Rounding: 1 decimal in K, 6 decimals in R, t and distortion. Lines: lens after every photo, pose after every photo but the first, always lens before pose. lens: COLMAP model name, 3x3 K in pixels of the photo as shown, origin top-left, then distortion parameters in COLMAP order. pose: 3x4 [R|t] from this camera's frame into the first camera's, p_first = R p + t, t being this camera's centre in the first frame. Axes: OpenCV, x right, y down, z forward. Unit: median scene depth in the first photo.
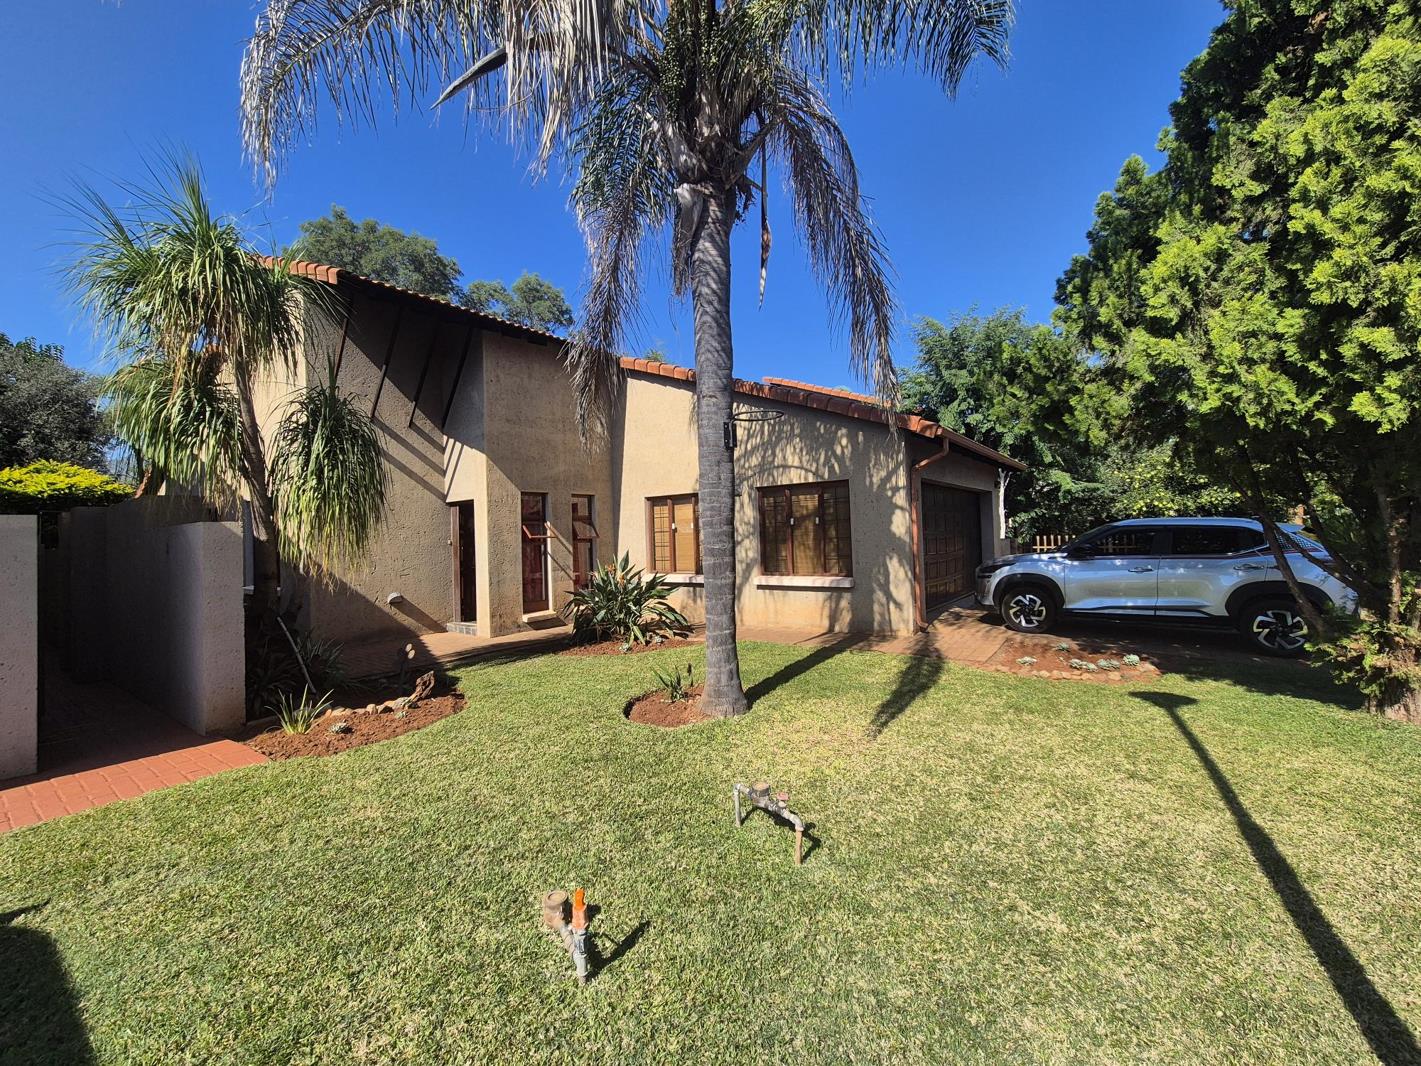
lens RADIAL K [[579.3, 0, 713.7], [0, 579.3, 531.0], [0, 0, 1]] dist [-0.003203, -0.000546]
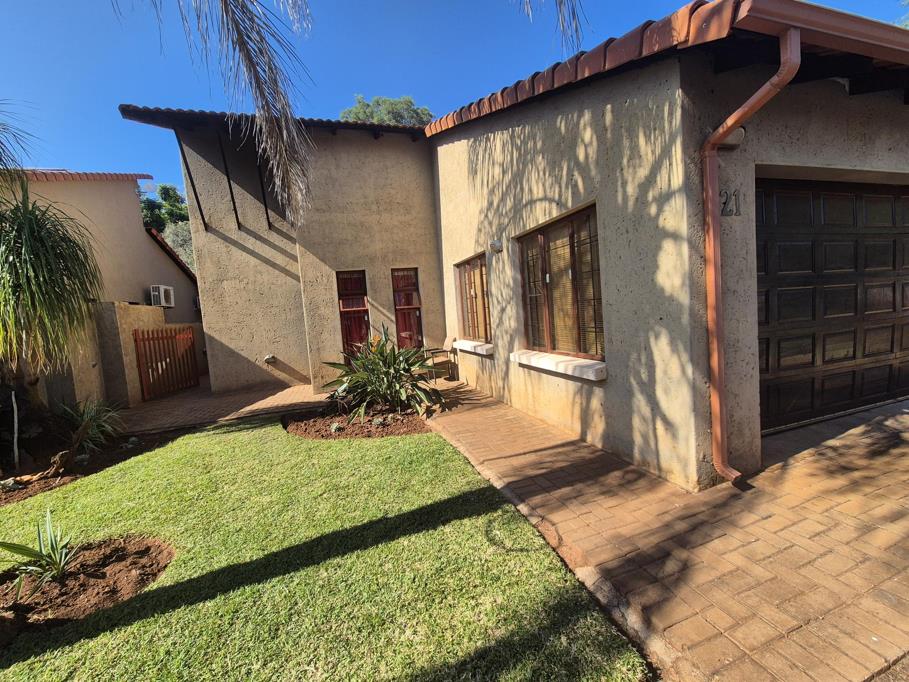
lens RADIAL K [[370.6, 0, 452.9], [0, 370.6, 338.5], [0, 0, 1]] dist [-0.003203, -0.000546]
pose [[0.818731, 0.012512, -0.574041, 0.324598], [0.056764, 0.993101, 0.102606, 0.003665], [0.571365, -0.116592, 0.812372, 0.582060]]
